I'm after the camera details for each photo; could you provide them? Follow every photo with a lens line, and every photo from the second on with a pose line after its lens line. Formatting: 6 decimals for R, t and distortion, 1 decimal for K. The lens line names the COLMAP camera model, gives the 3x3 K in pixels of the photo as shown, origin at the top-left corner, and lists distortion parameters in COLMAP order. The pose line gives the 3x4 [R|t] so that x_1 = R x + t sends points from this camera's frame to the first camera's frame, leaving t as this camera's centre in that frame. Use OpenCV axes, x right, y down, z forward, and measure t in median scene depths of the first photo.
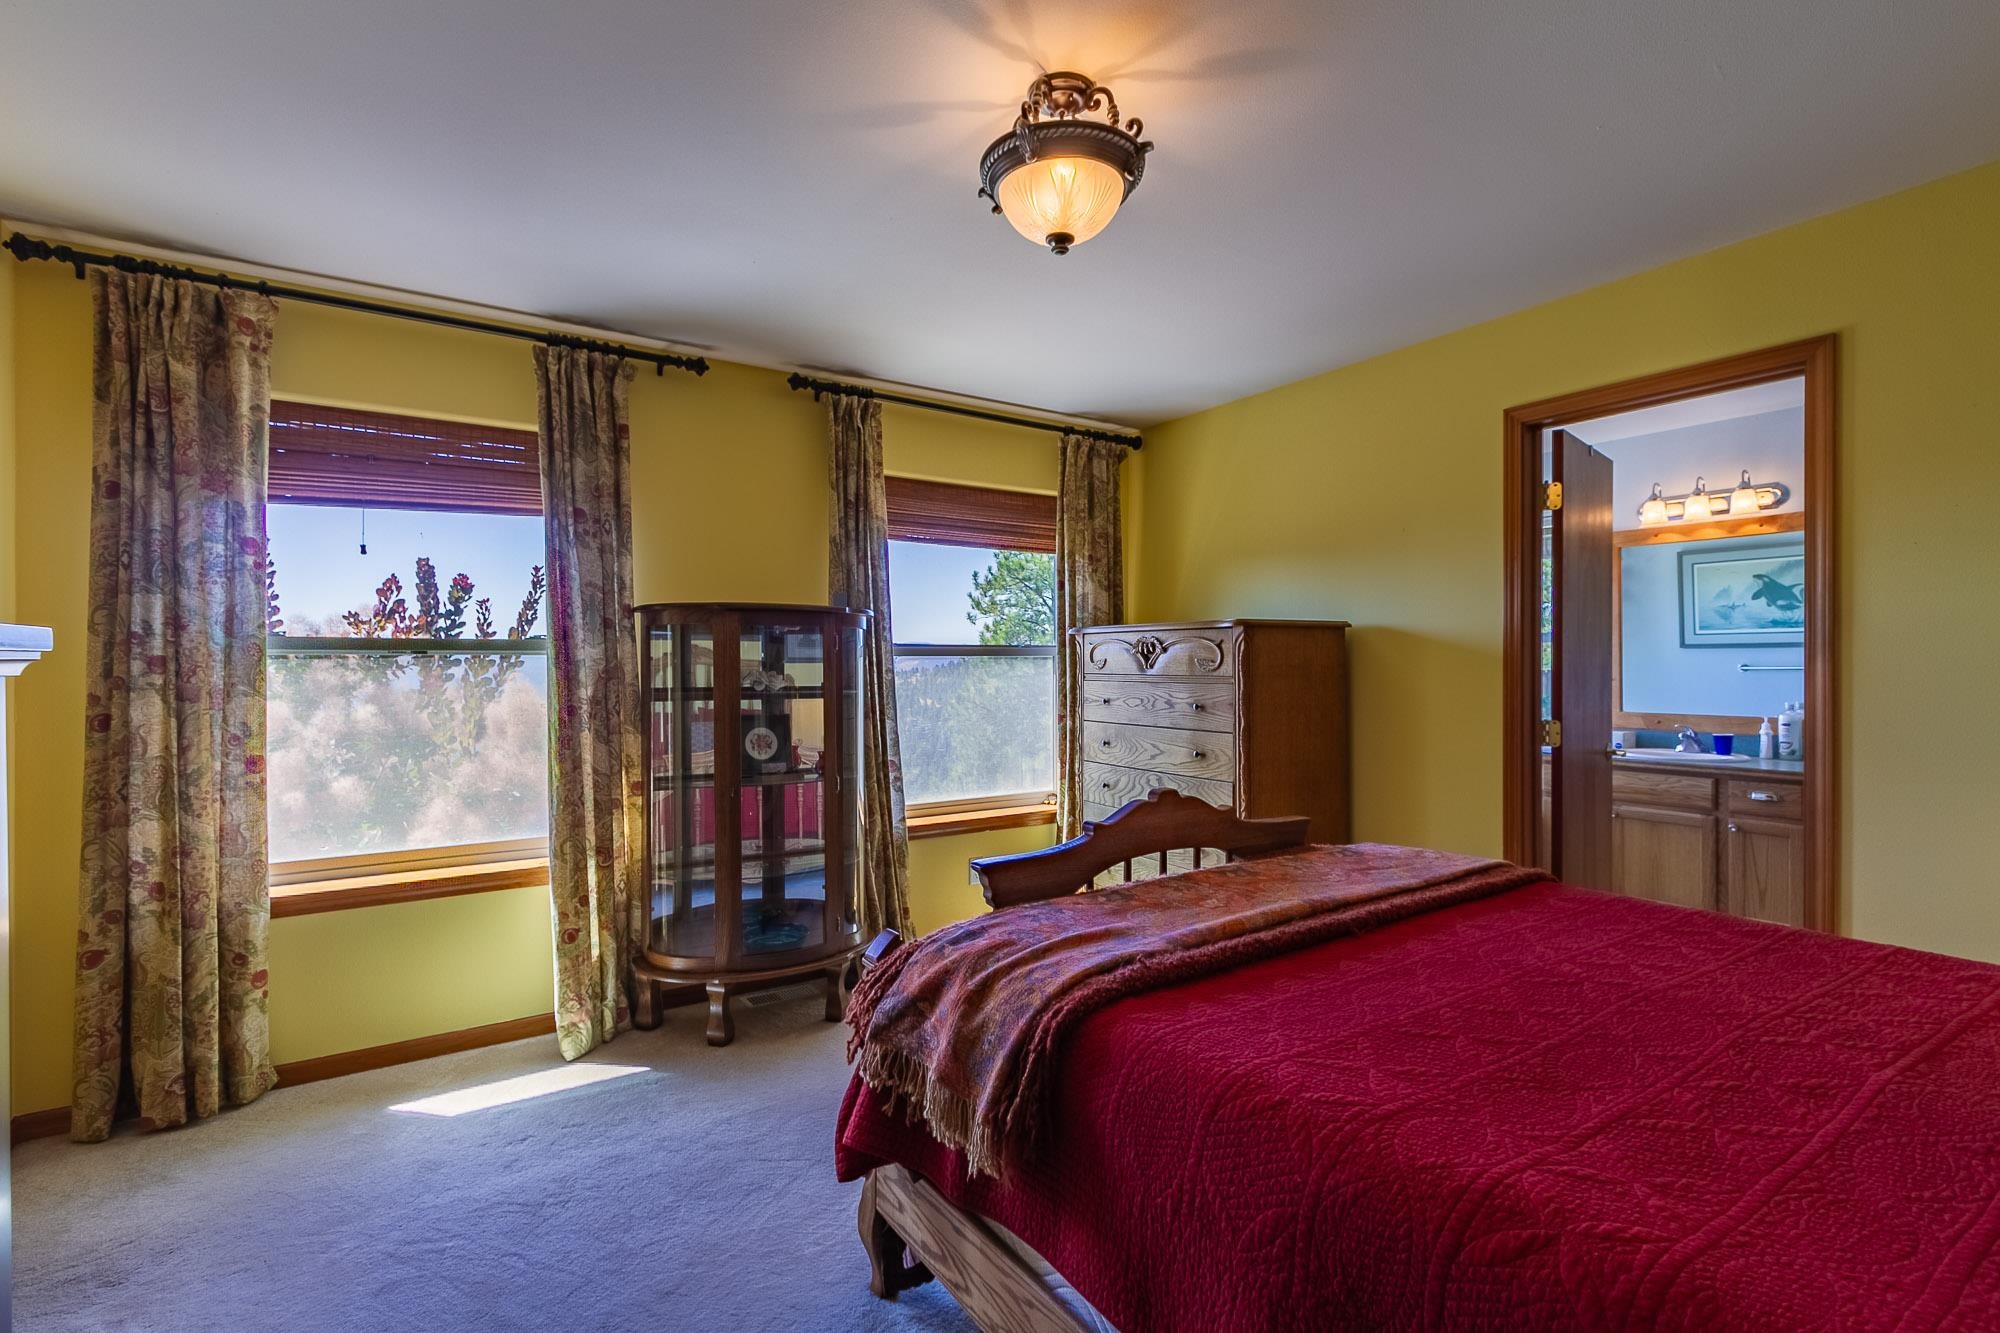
lens RADIAL K [[919.5, 0, 999.1], [0, 919.5, 673.5], [0, 0, 1]] dist [0.010387, -0.000264]
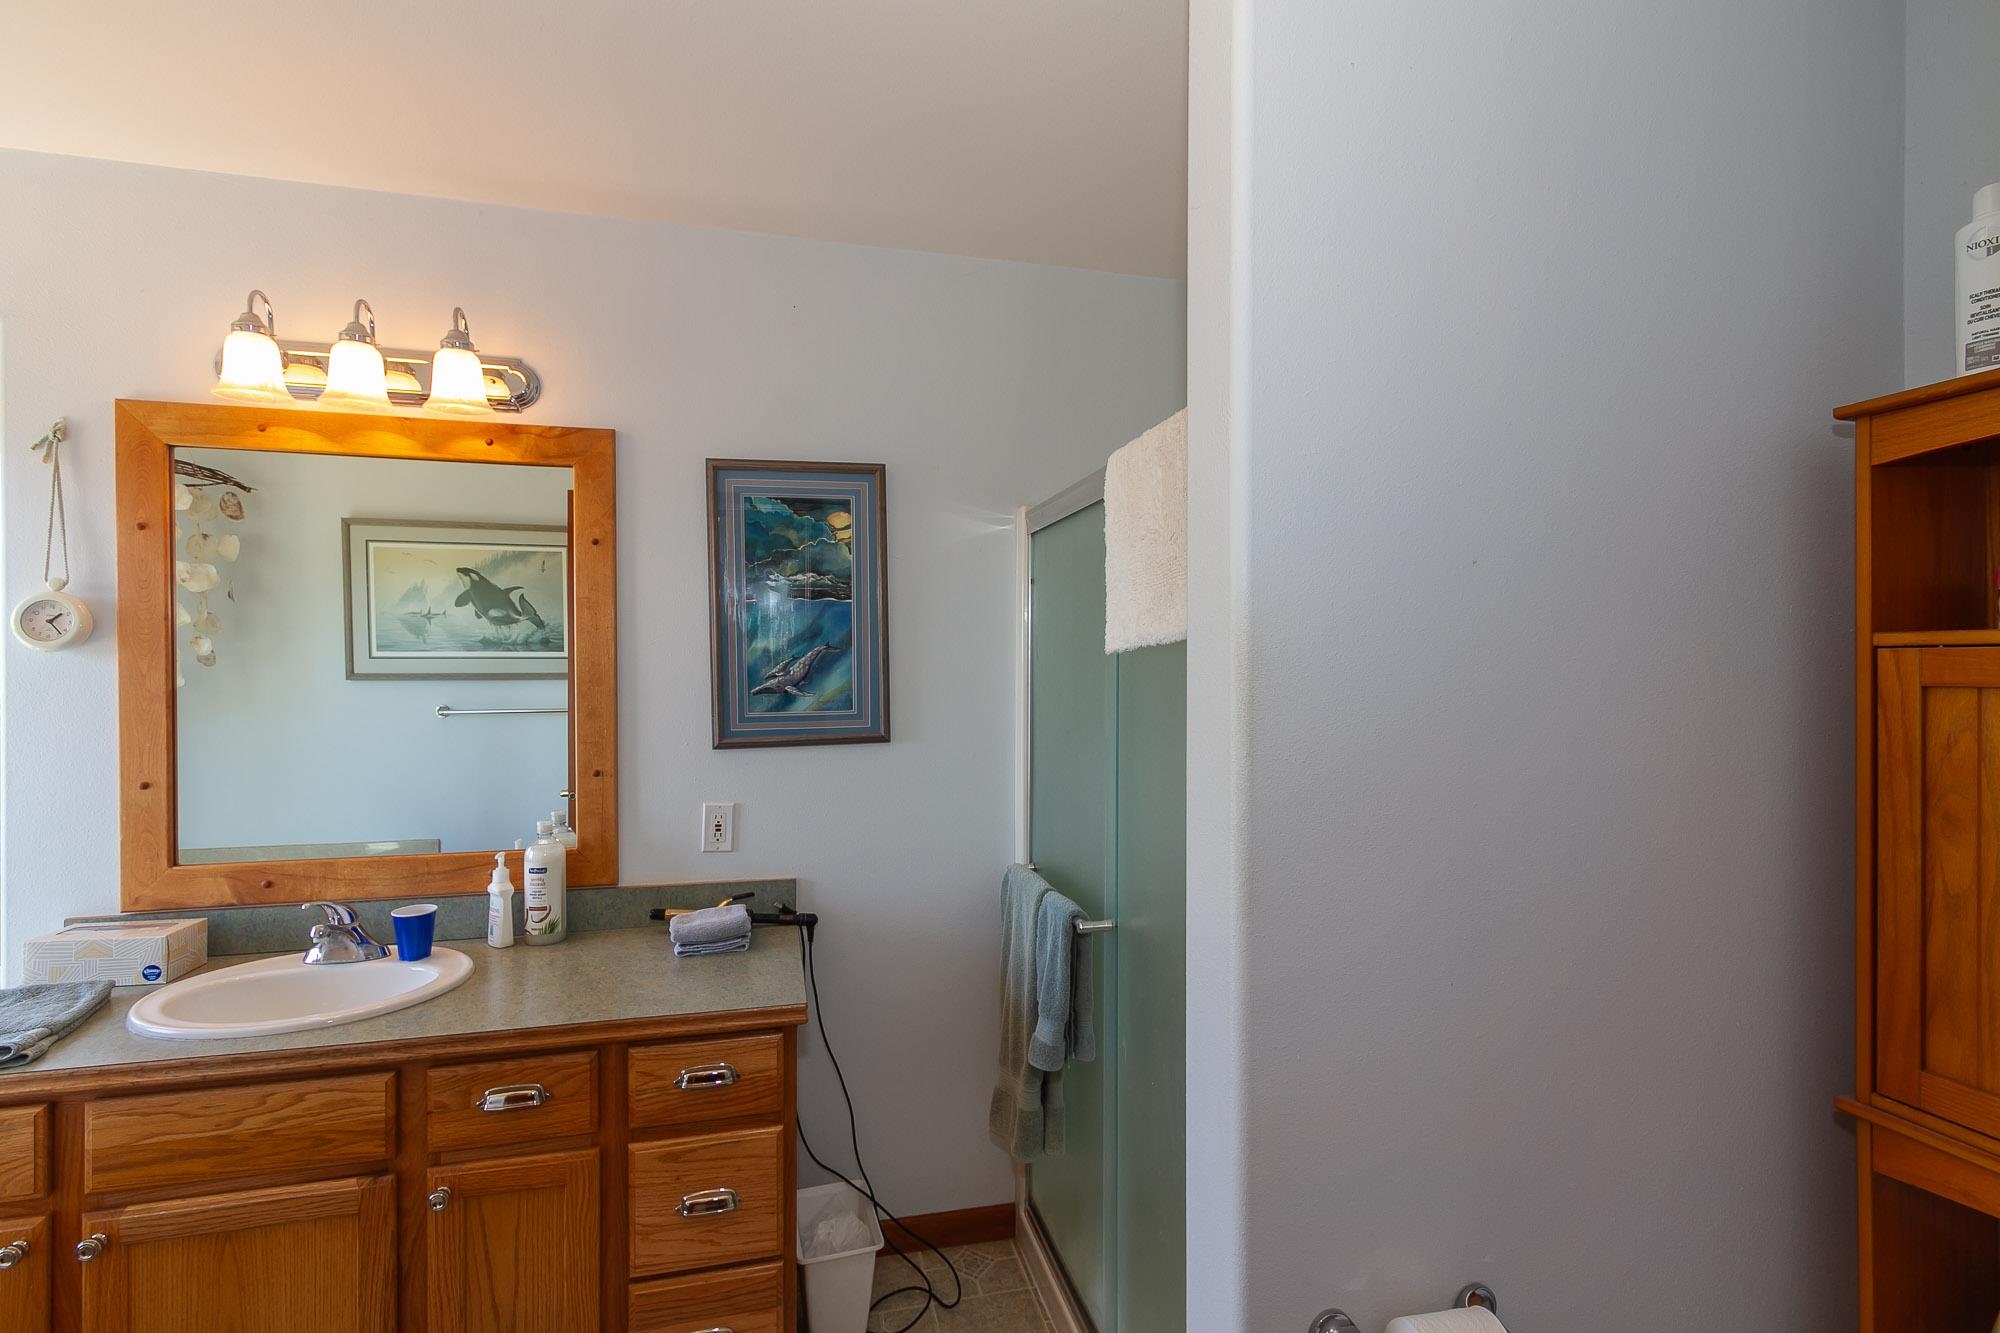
lens RADIAL K [[919.5, 0, 999.1], [0, 919.5, 673.5], [0, 0, 1]] dist [0.010387, -0.000264]
pose [[0.335196, -0.000207, 0.942148, 0.474105], [0.005141, 0.999985, -0.001609, -0.042112], [-0.942134, 0.005383, 0.335192, 0.606455]]
